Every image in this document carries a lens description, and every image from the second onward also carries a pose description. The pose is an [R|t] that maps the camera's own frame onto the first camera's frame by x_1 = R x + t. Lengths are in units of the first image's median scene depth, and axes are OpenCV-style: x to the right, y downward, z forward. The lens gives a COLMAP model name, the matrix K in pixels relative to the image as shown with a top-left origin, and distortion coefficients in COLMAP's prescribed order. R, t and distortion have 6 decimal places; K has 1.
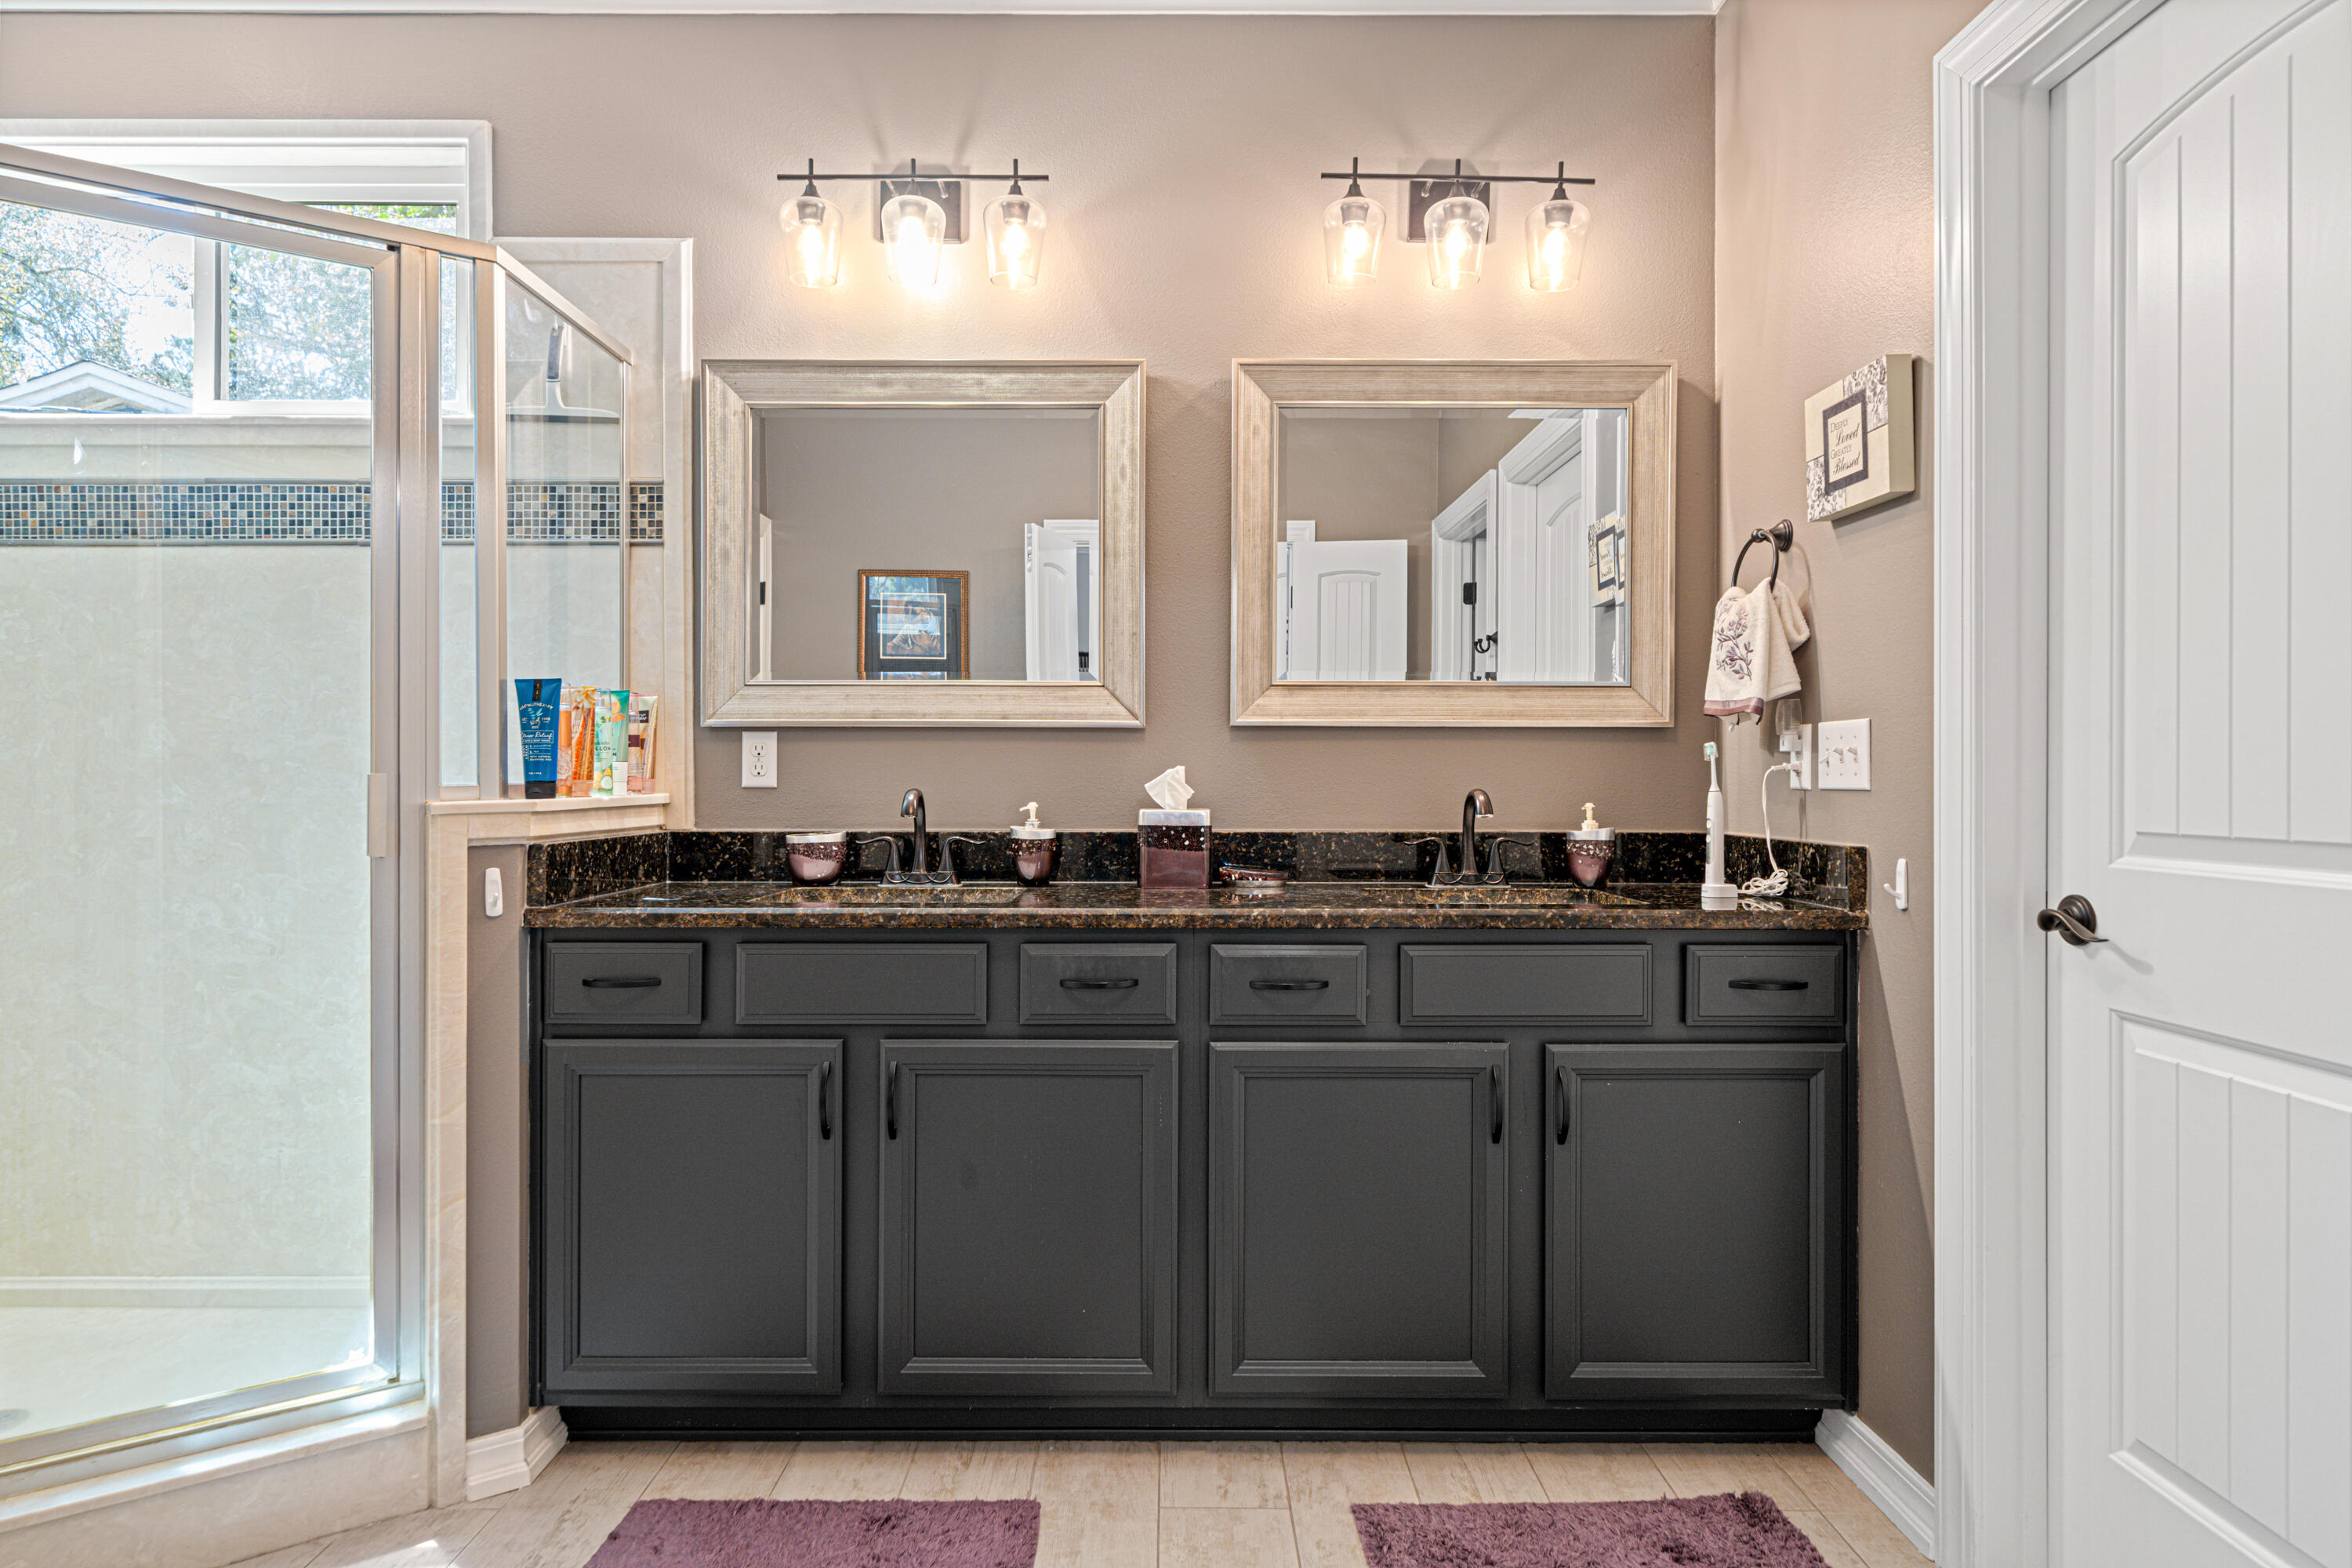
lens RADIAL K [[1324.9, 0, 1176.4], [0, 1324.9, 778.3], [0, 0, 1]] dist [0.000577, 0.001114]
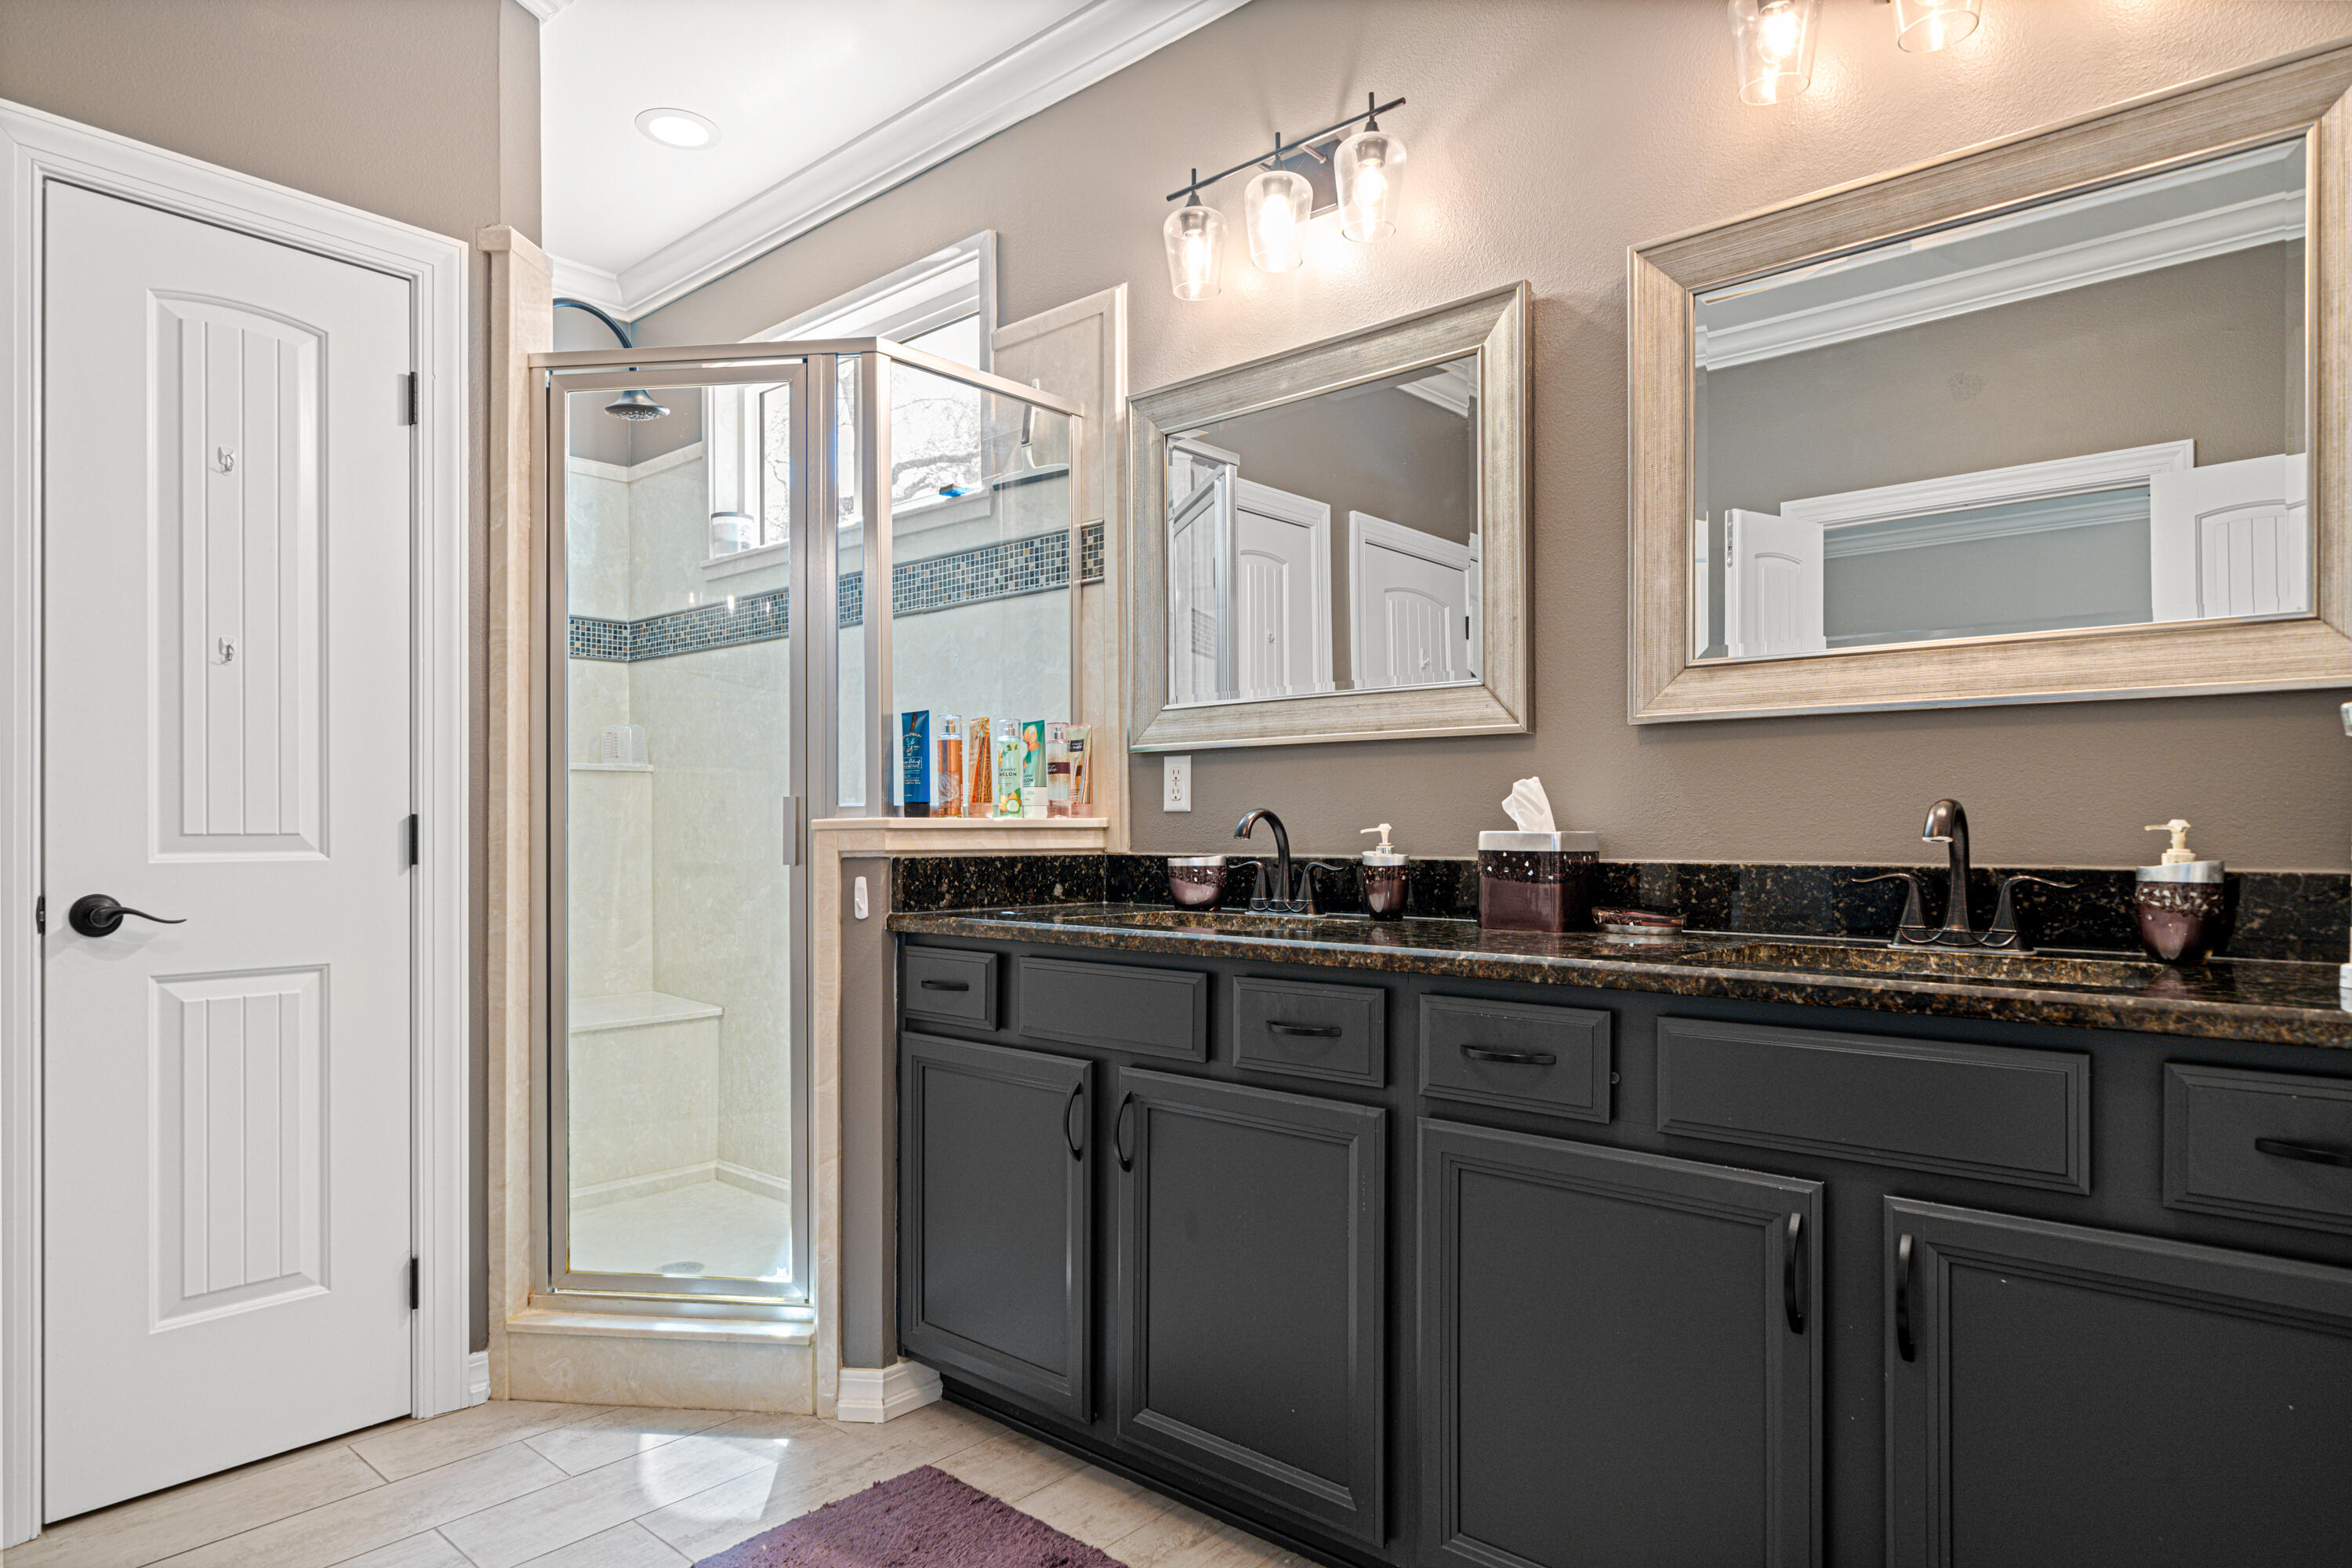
lens RADIAL K [[1351.6, 0, 1174.1], [0, 1351.6, 827.5], [0, 0, 1]] dist [-0.000108, -0.000753]
pose [[0.742994, -0.003634, -0.669289, 0.382866], [0.000668, 0.999989, -0.004689, 0.024614], [0.669298, 0.003037, 0.742988, 0.249795]]
